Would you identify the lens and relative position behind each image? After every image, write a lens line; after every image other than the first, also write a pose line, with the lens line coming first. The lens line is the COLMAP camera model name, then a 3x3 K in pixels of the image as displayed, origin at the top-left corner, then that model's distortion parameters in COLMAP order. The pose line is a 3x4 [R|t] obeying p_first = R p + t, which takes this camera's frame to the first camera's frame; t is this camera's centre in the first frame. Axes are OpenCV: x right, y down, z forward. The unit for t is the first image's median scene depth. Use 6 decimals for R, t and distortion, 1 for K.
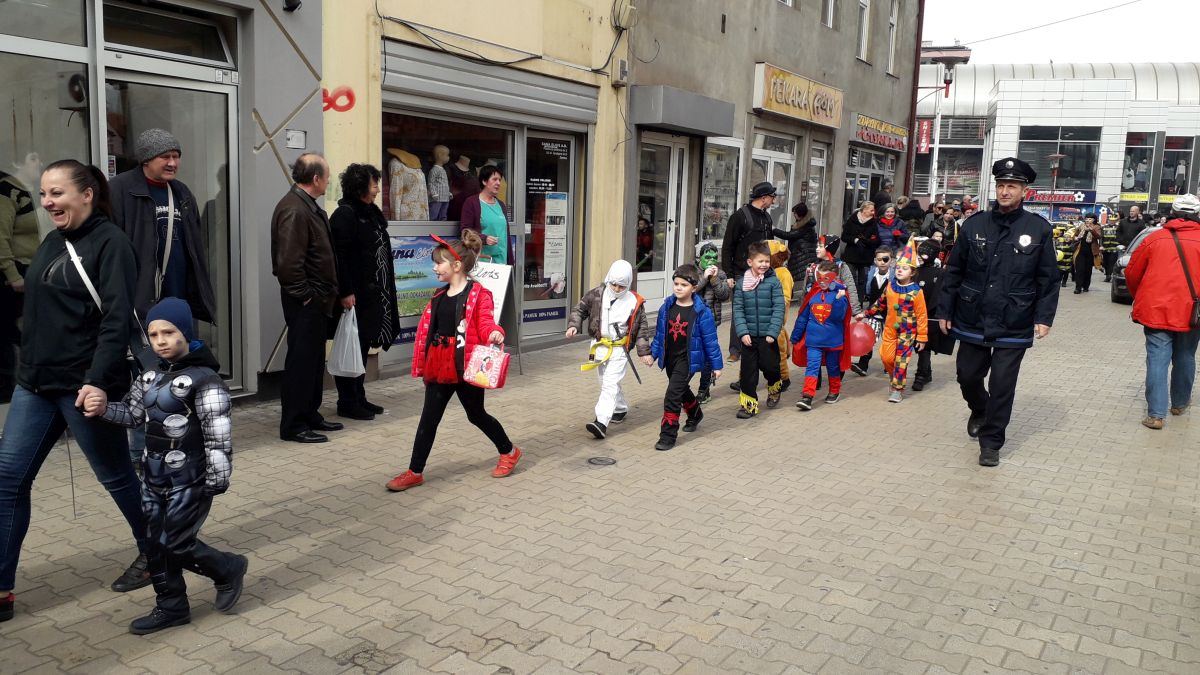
lens RADIAL K [[939.2, 0, 620.5], [0, 939.2, 336.5], [0, 0, 1]] dist [0.110128, -0.190966]
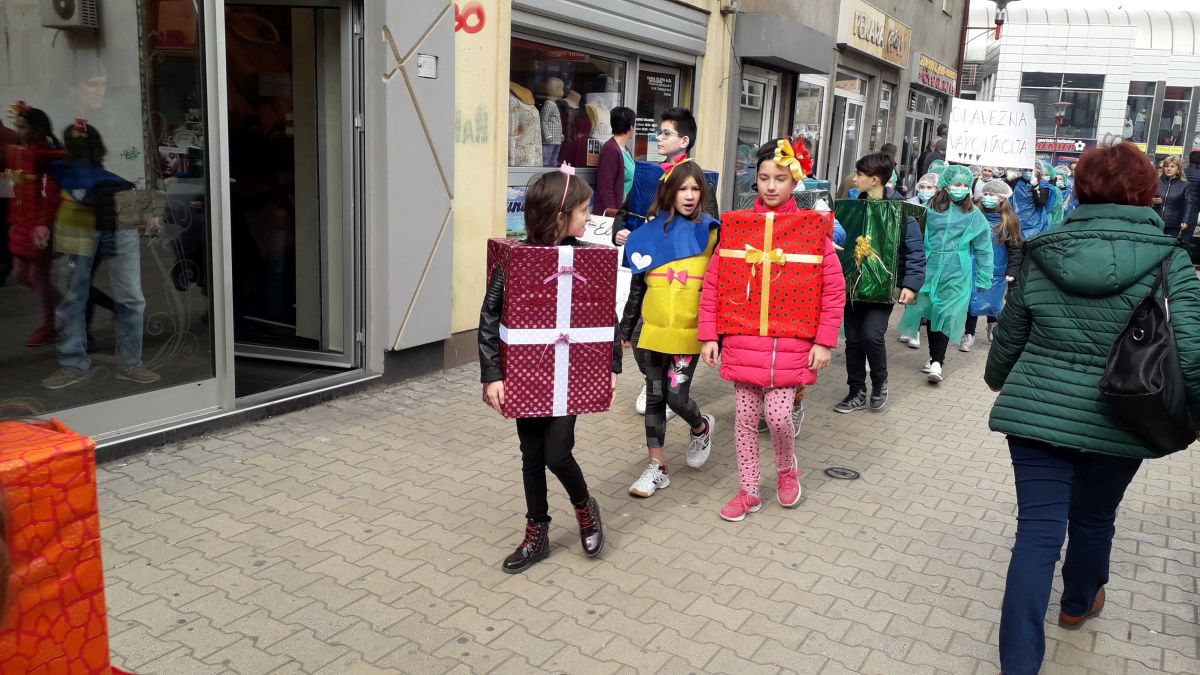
lens RADIAL K [[933.2, 0, 602.9], [0, 933.2, 333.1], [0, 0, 1]] dist [0.056392, -0.093481]
pose [[0.999458, 0.012475, 0.030468, -0.135308], [-0.014303, 0.998064, 0.060533, -0.018177], [-0.029654, -0.060936, 0.997701, 0.111159]]
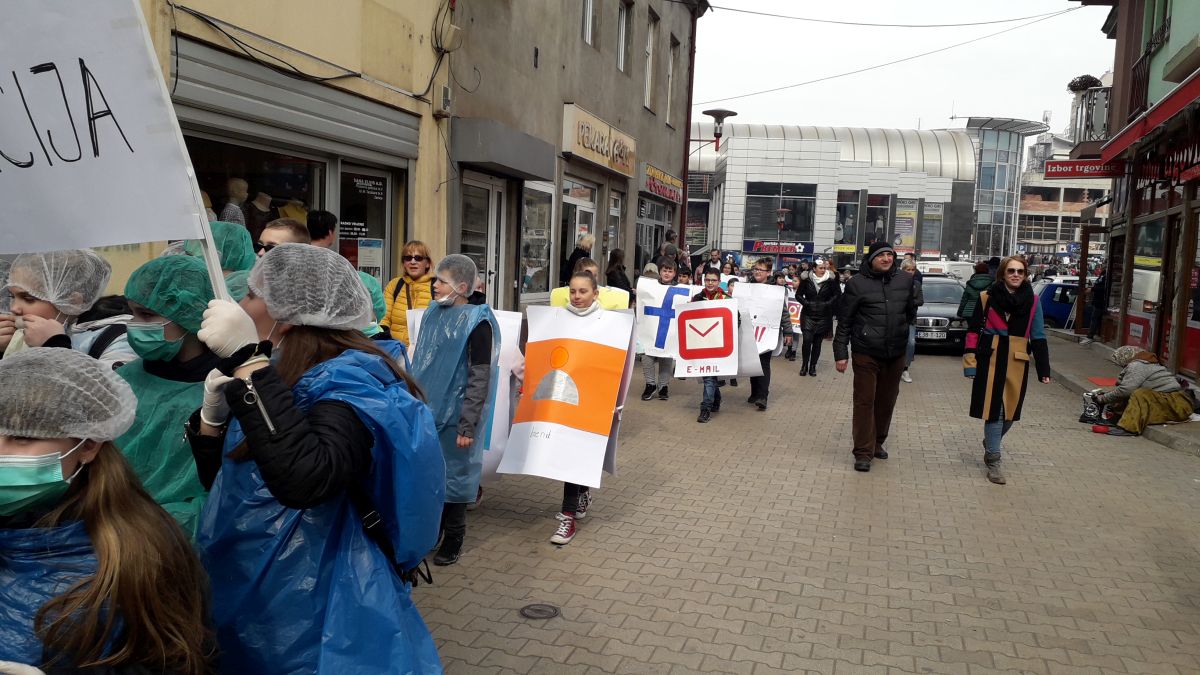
lens RADIAL K [[923.9, 0, 605.9], [0, 923.9, 338.4], [0, 0, 1]] dist [0.177383, -0.403077]
pose [[0.961389, -0.013849, 0.274844, -0.090508], [0.025380, 0.998938, -0.038442, -0.026793], [-0.274019, 0.043933, 0.960720, 0.147447]]
